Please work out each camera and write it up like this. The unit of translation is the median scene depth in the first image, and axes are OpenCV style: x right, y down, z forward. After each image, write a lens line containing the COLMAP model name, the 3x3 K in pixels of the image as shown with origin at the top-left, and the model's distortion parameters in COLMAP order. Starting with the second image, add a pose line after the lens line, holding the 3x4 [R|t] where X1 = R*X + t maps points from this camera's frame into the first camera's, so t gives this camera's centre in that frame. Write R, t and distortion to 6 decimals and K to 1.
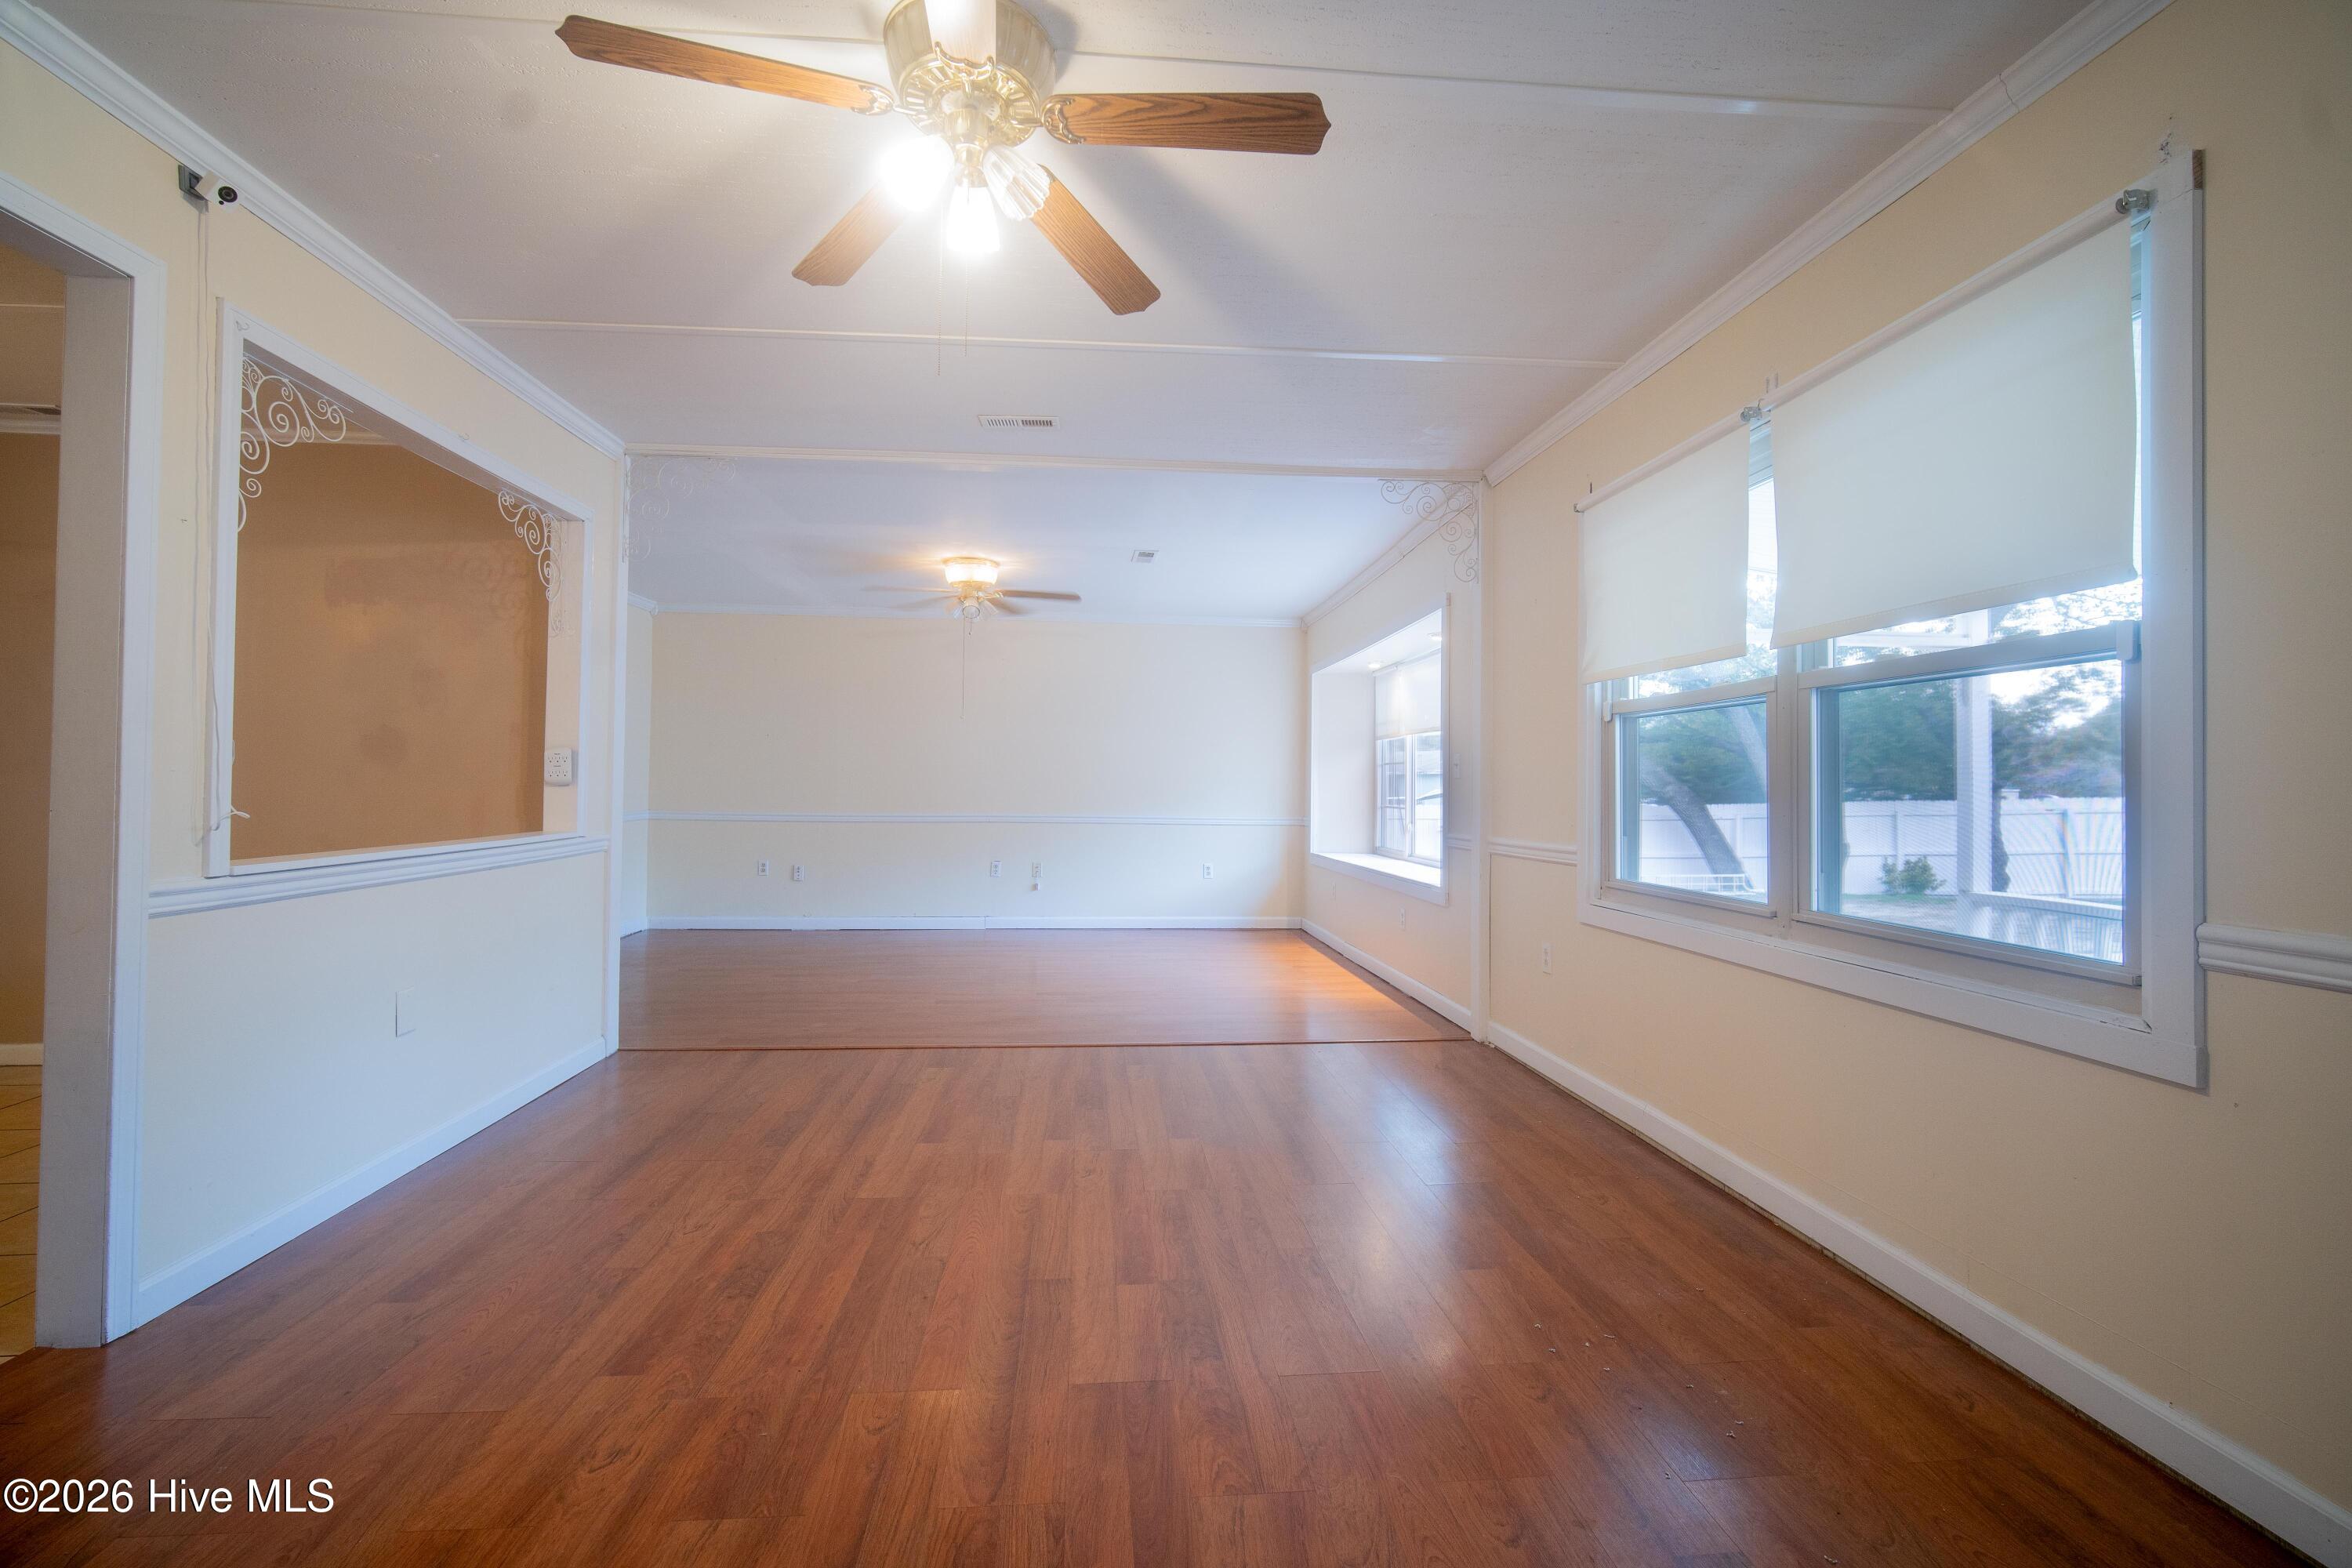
lens RADIAL K [[1031.8, 0, 1166.8], [0, 1031.8, 765.1], [0, 0, 1]] dist [-0.003586, 0.000163]
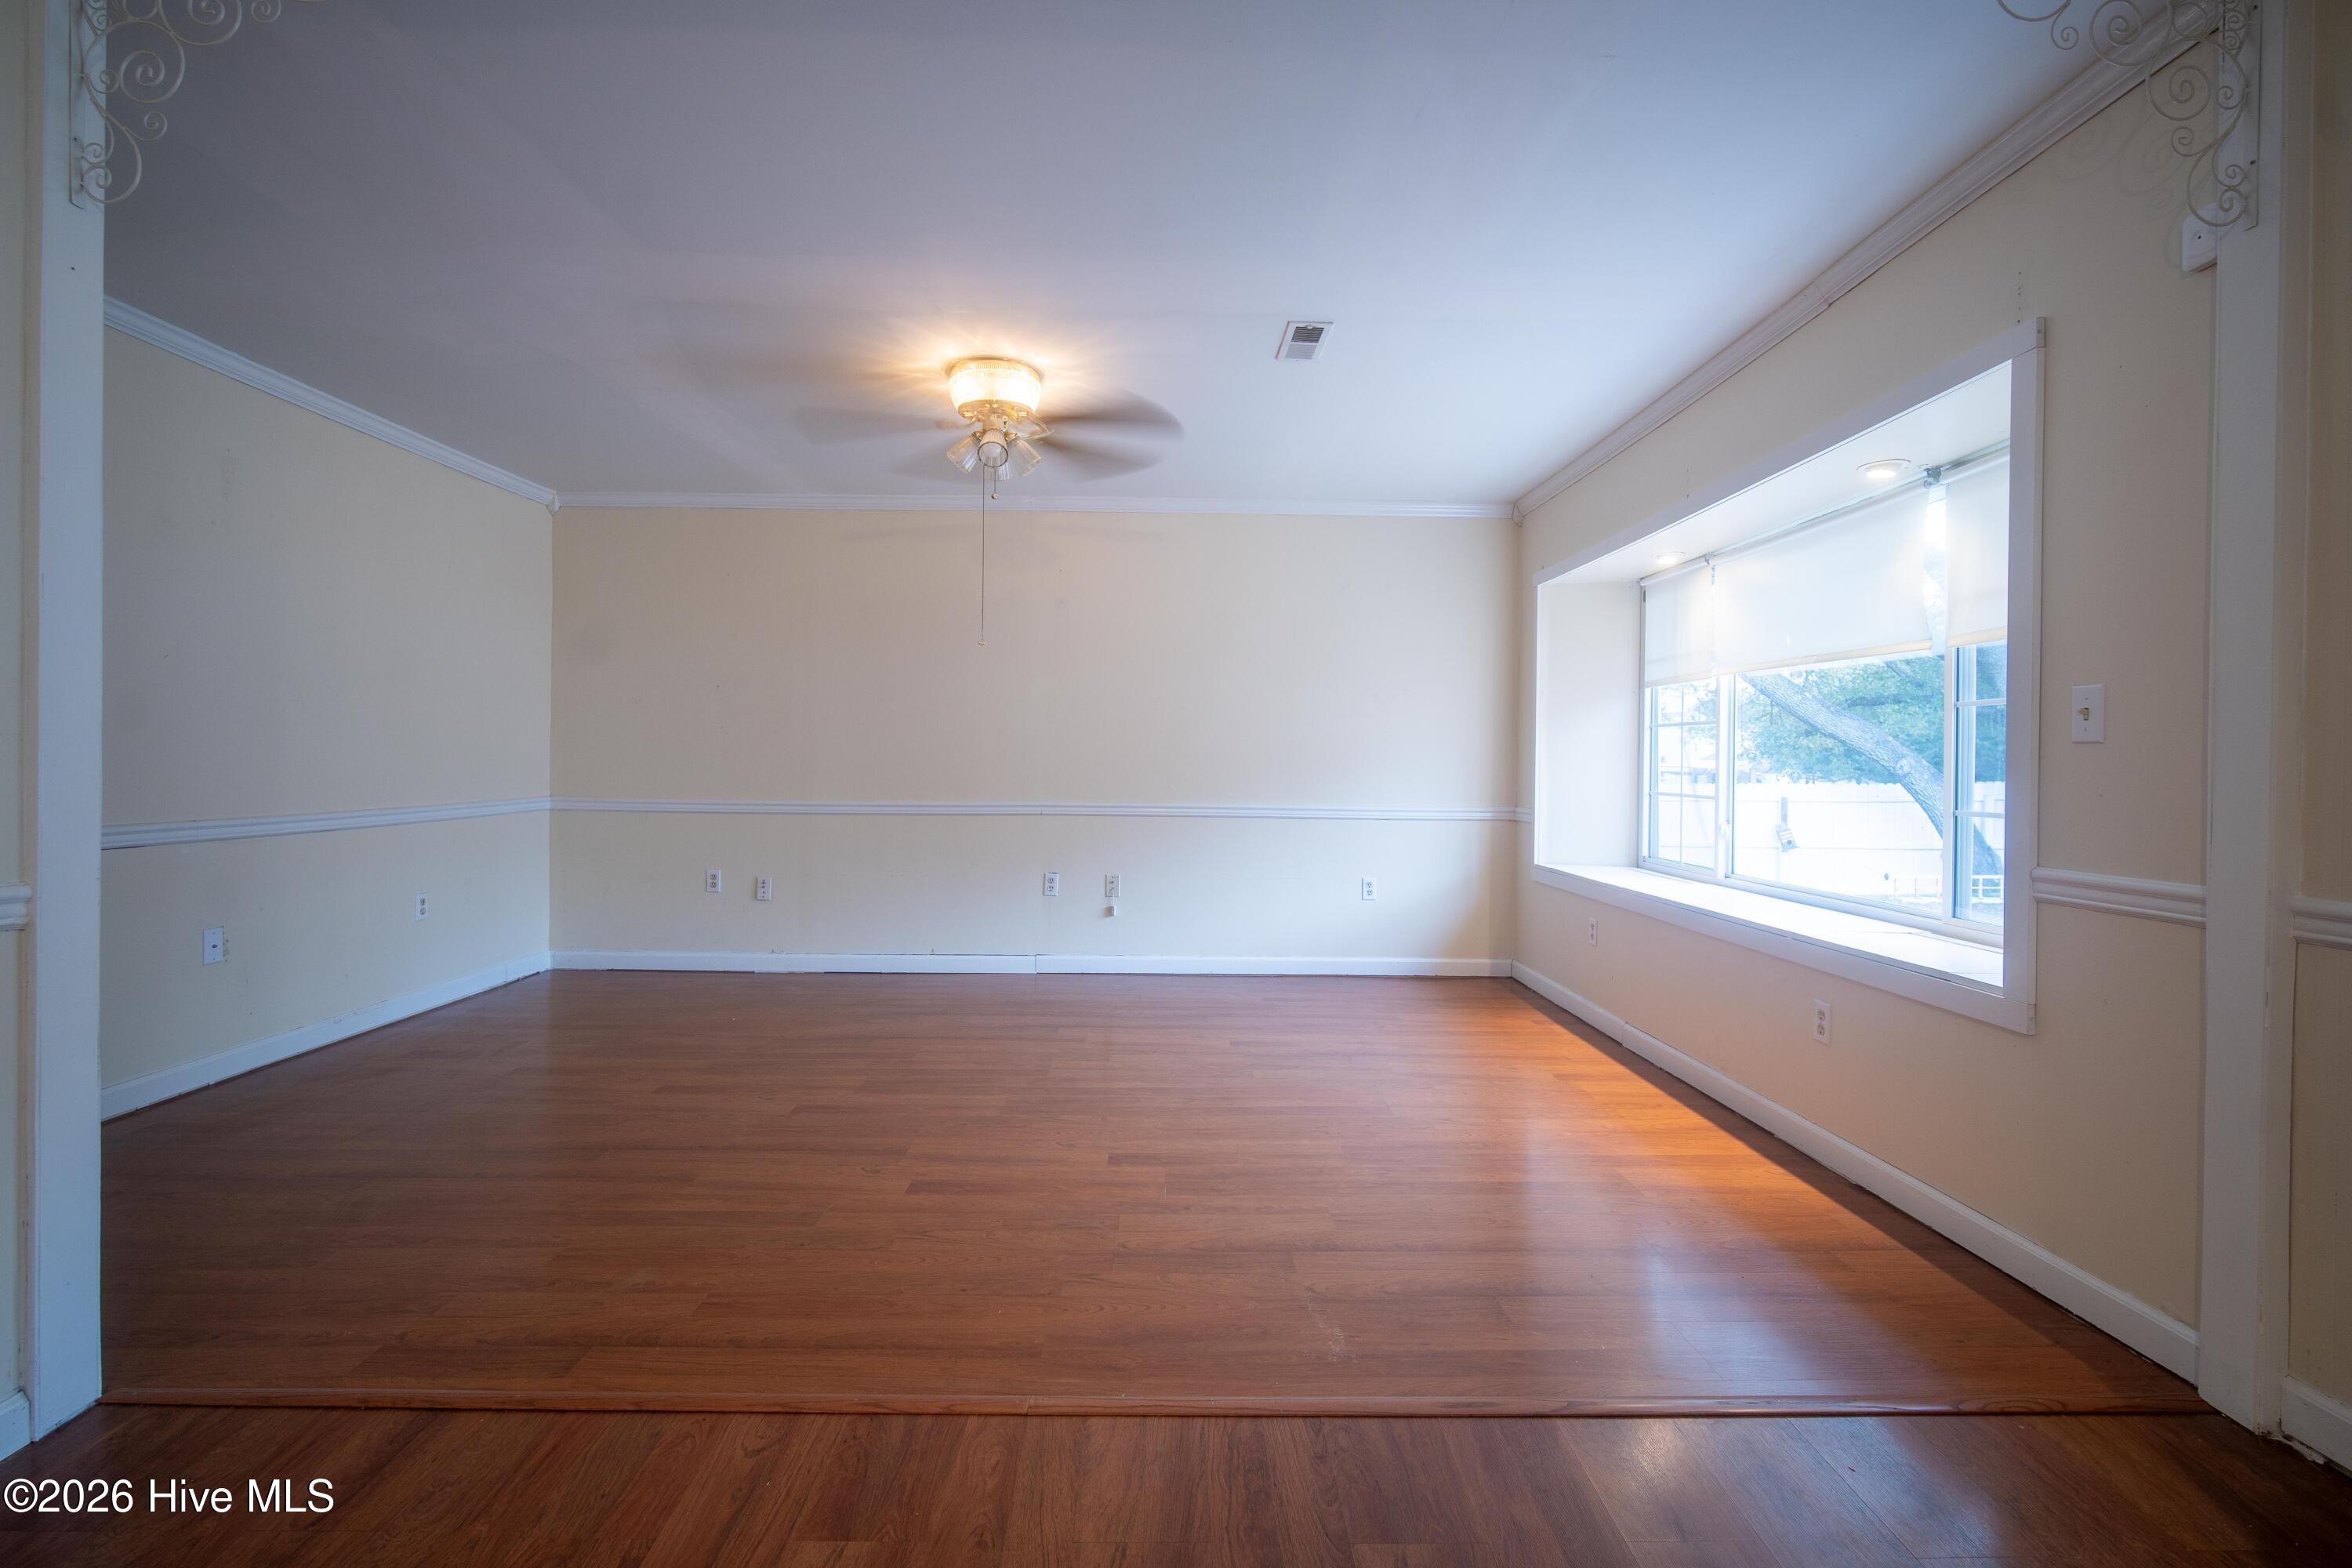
lens RADIAL K [[1031.8, 0, 1166.8], [0, 1031.8, 765.1], [0, 0, 1]] dist [-0.003586, 0.000163]
pose [[0.997005, -0.000107, -0.077340, -0.061458], [0.002097, 0.999669, 0.025647, 0.009585], [0.077312, -0.025732, 0.996675, 0.535953]]
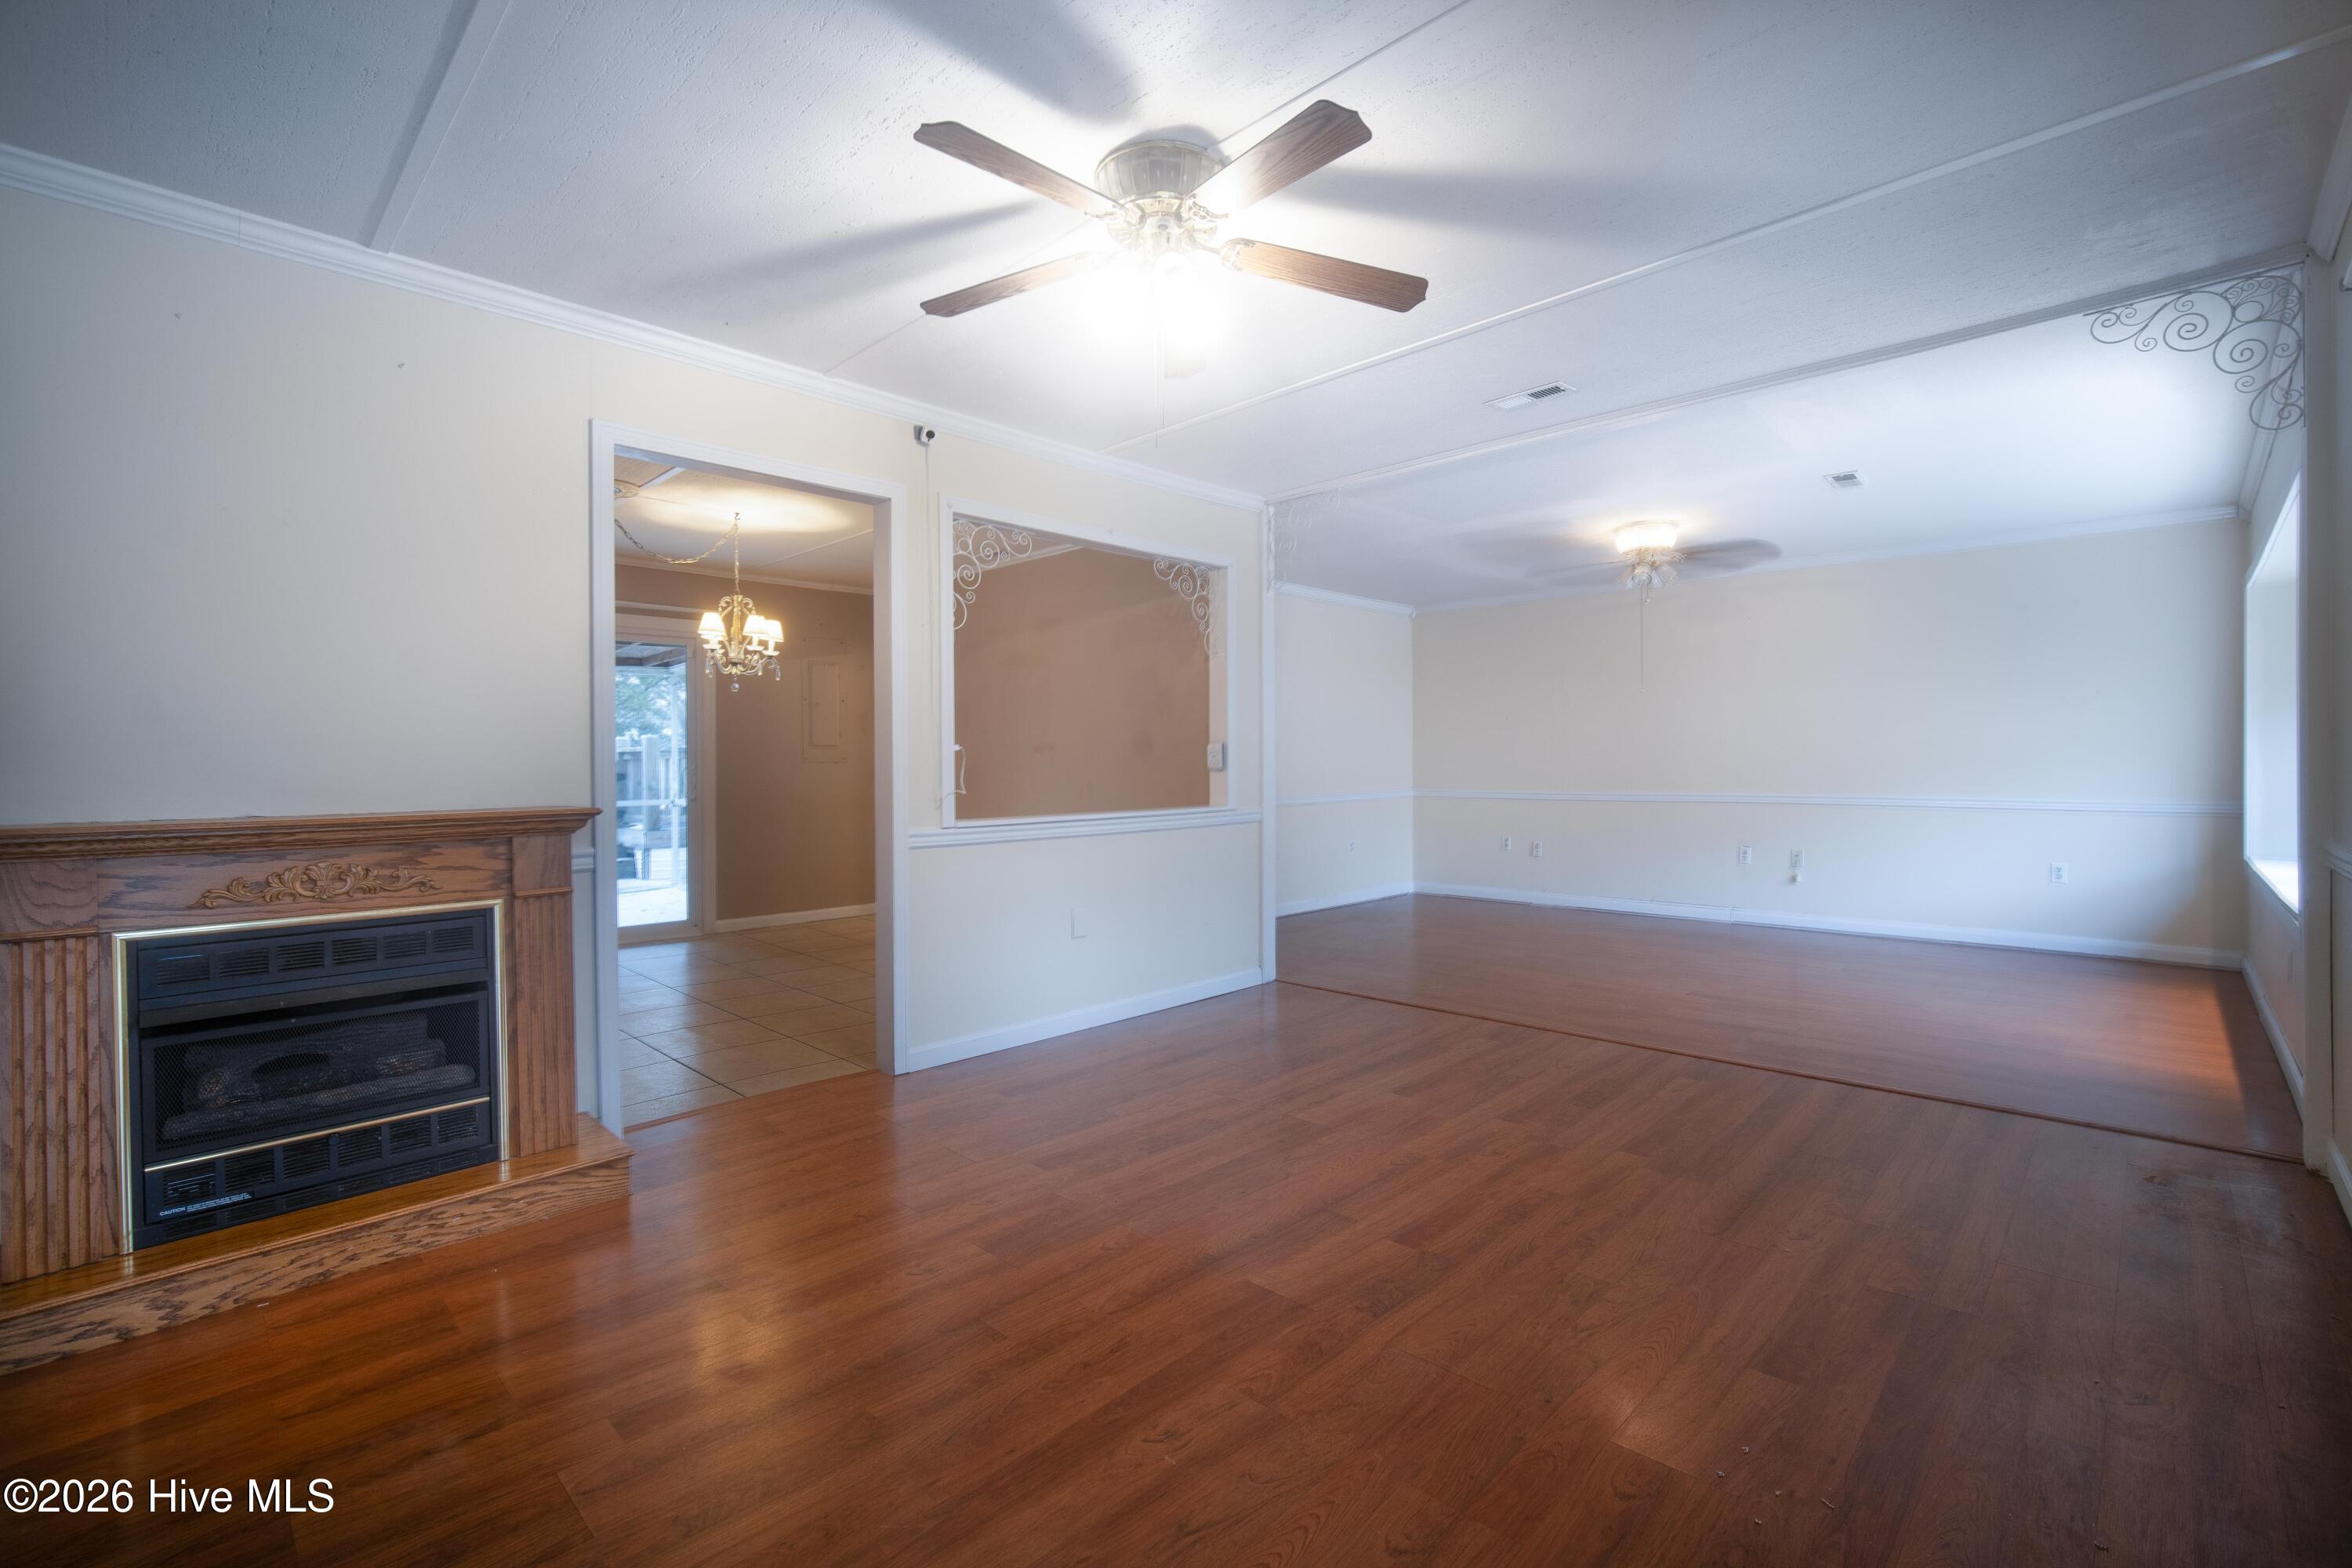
lens RADIAL K [[1031.8, 0, 1166.8], [0, 1031.8, 765.1], [0, 0, 1]] dist [-0.003586, 0.000163]
pose [[0.650480, -0.013700, -0.759400, 0.294613], [0.030253, 0.999511, 0.007882, -0.000056], [0.758920, -0.028102, 0.650577, 0.070790]]
